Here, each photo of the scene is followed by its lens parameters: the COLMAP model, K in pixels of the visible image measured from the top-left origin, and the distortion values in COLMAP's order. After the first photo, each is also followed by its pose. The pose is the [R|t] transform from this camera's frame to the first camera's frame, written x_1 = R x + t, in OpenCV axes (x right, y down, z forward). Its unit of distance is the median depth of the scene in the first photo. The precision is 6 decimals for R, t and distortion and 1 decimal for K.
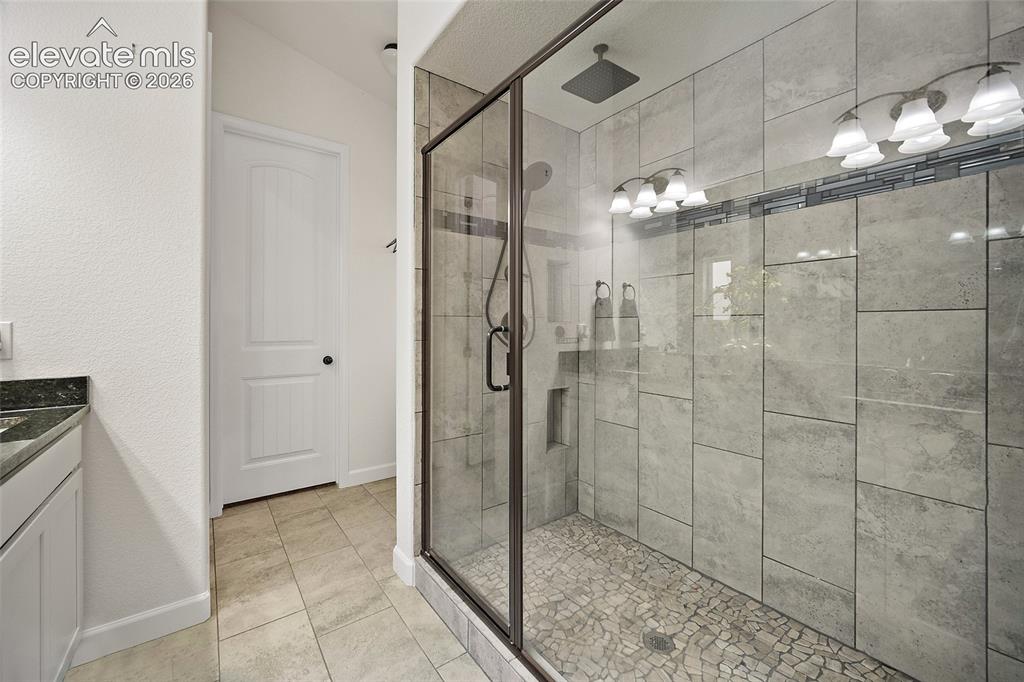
lens RADIAL K [[402.4, 0, 510.6], [0, 402.4, 327.8], [0, 0, 1]] dist [0.003105, 0.000017]
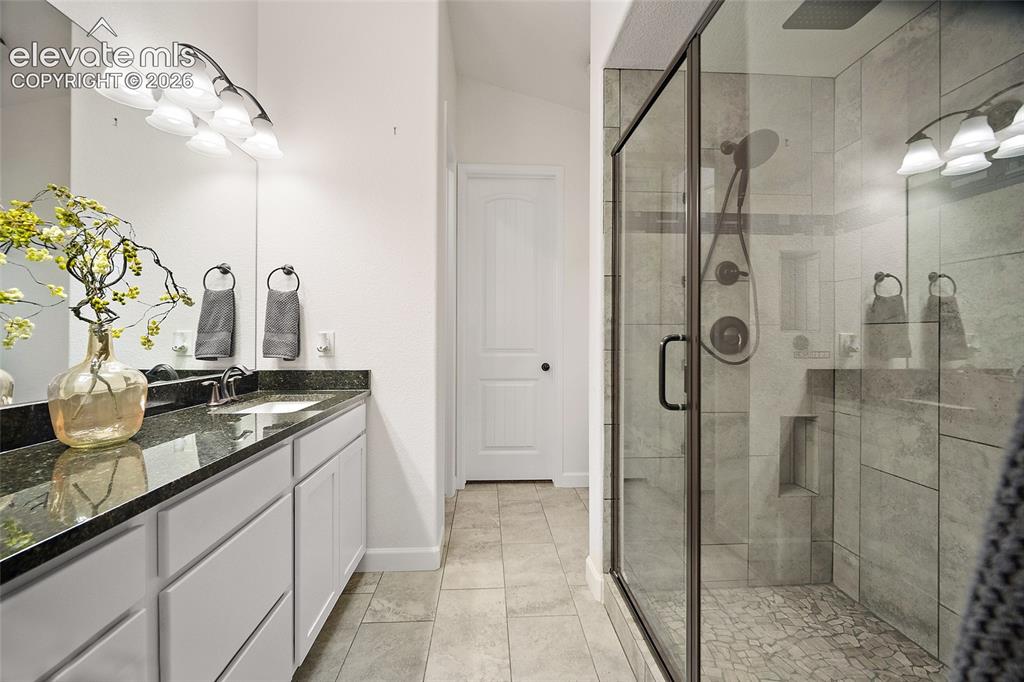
lens RADIAL K [[402.4, 0, 511.5], [0, 402.4, 335.9], [0, 0, 1]] dist [0.003105, 0.000017]
pose [[0.837791, 0.001334, -0.545989, 0.092942], [-0.004010, 0.999985, -0.003710, 0.001937], [0.545976, 0.005298, 0.837784, 0.055961]]
